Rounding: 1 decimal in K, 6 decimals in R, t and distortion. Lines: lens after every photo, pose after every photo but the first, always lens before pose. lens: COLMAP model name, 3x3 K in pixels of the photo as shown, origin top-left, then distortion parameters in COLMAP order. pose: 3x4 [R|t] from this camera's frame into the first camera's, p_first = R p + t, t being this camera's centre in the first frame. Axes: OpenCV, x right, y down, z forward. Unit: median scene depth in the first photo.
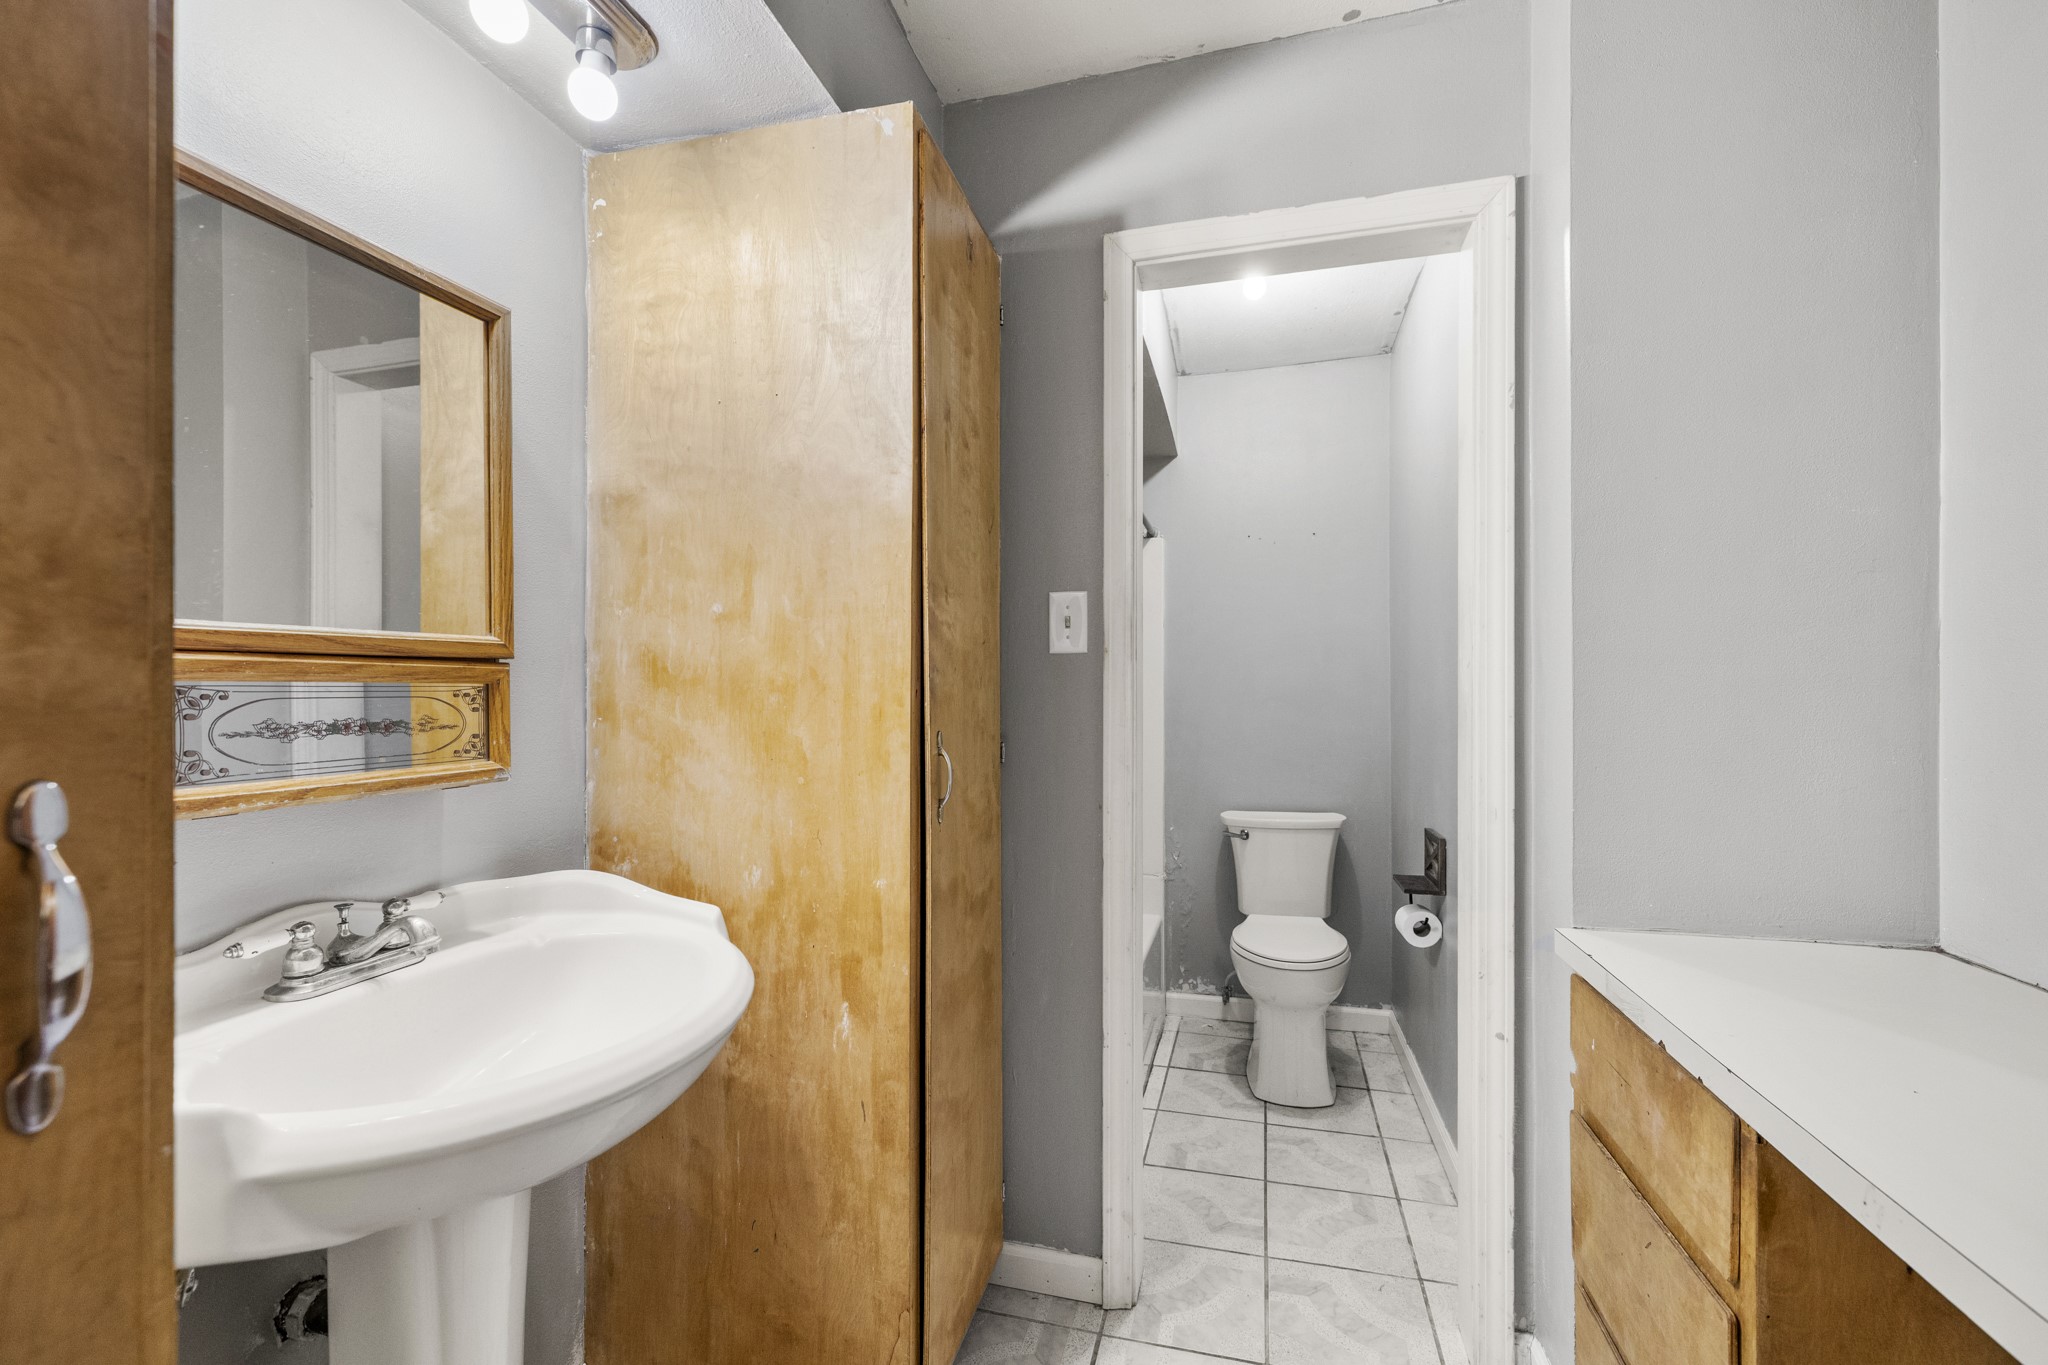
lens RADIAL K [[862.5, 0, 1025.0], [0, 862.5, 689.1], [0, 0, 1]] dist [-0.000806, 0.000286]
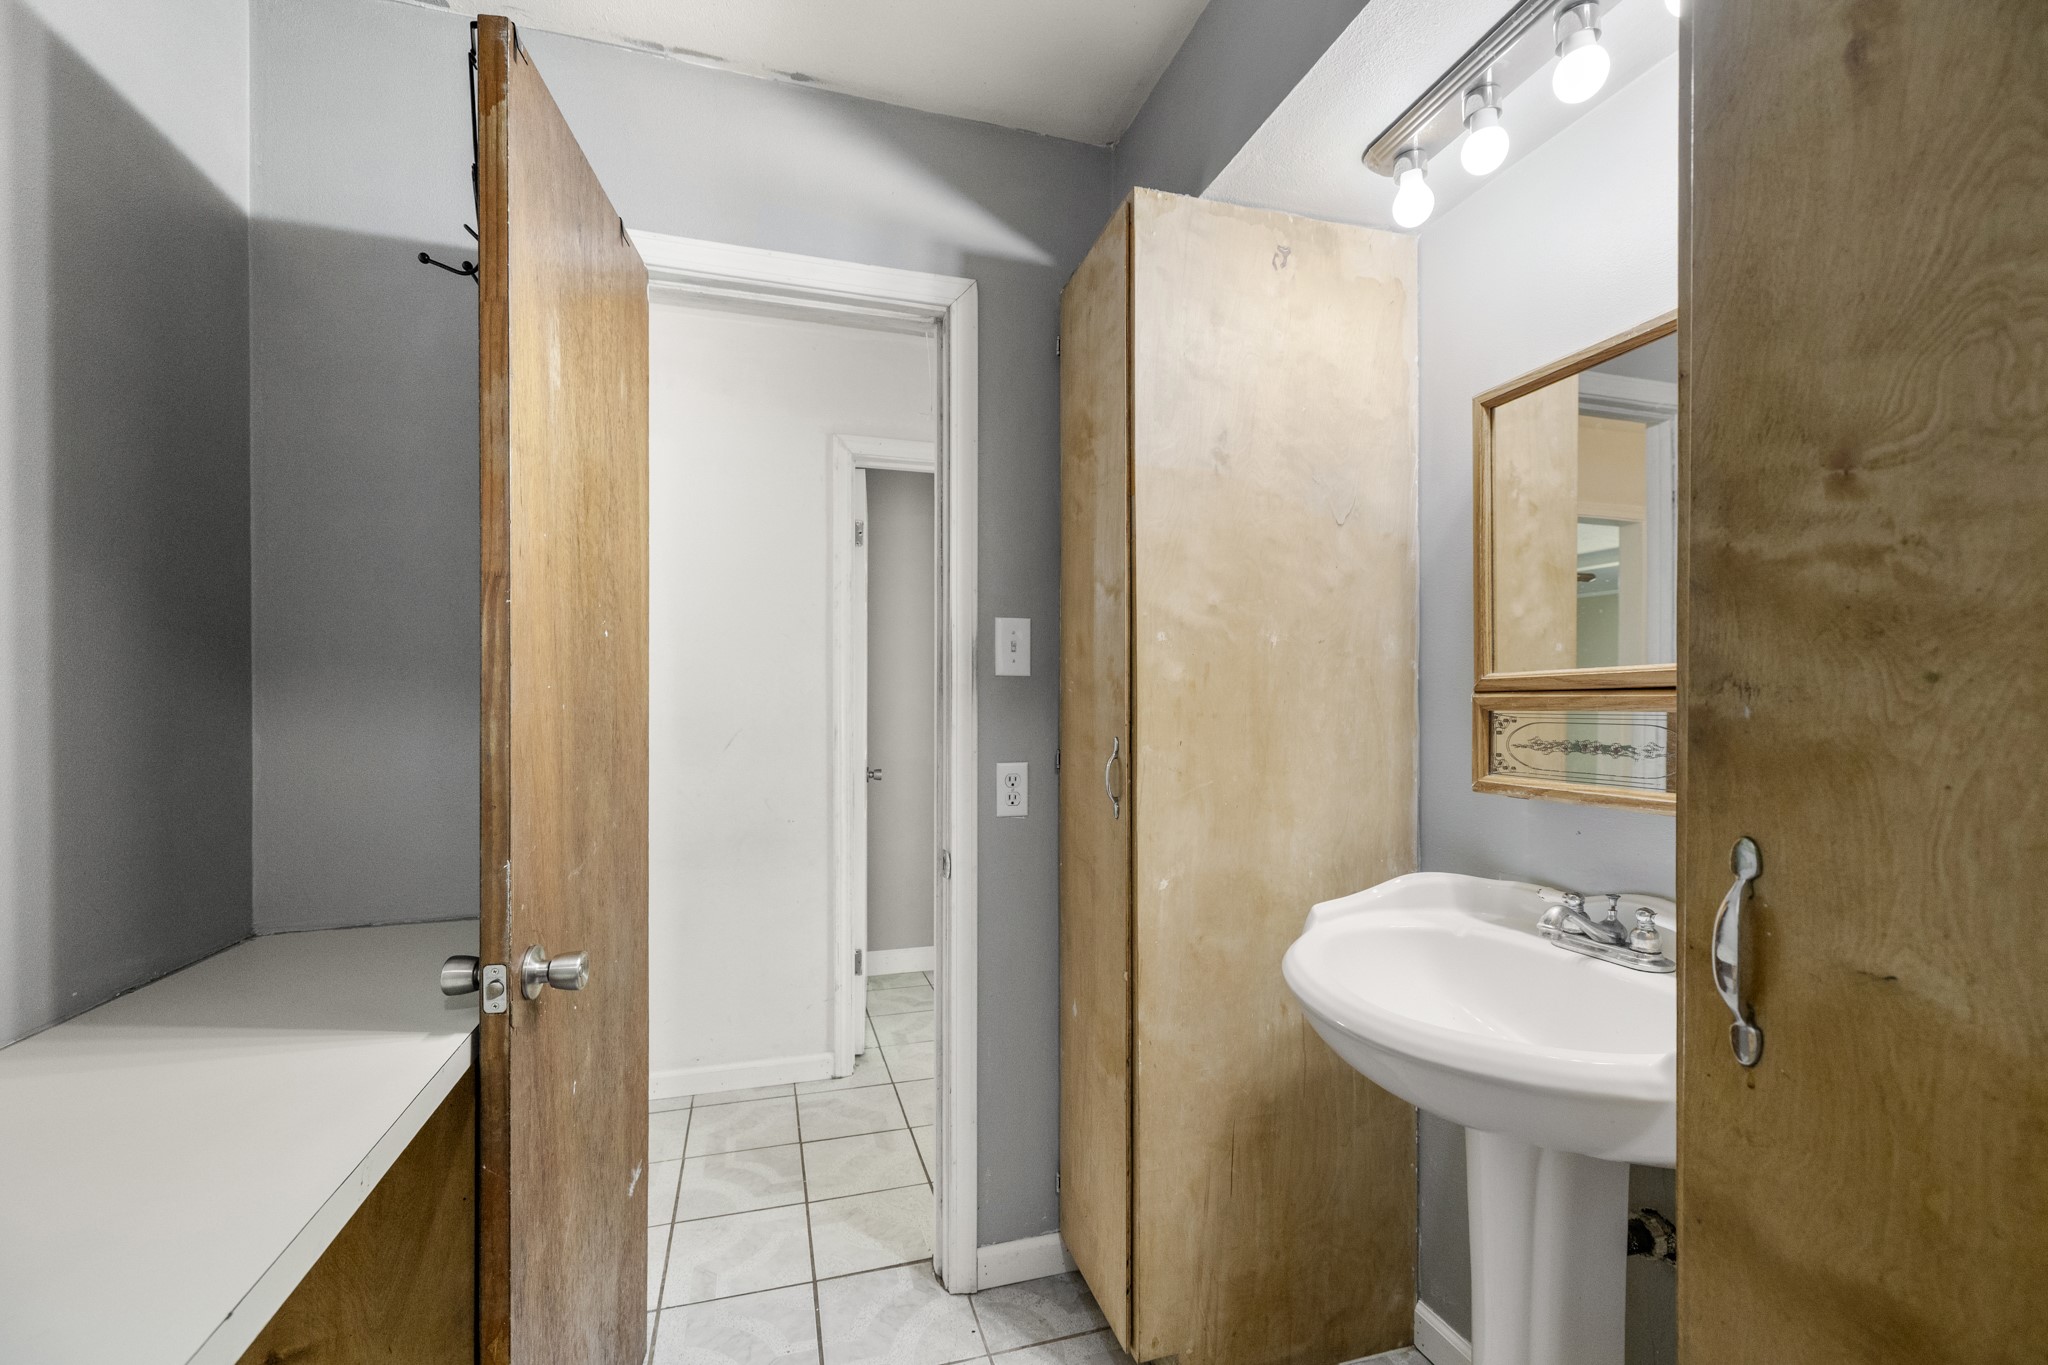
lens RADIAL K [[862.5, 0, 1024.7], [0, 862.5, 702.4], [0, 0, 1]] dist [-0.000806, 0.000286]
pose [[-0.847228, 0.003349, -0.531219, 0.649573], [0.005929, 0.999977, -0.003152, -0.024762], [0.531196, -0.005820, -0.847229, 1.875912]]
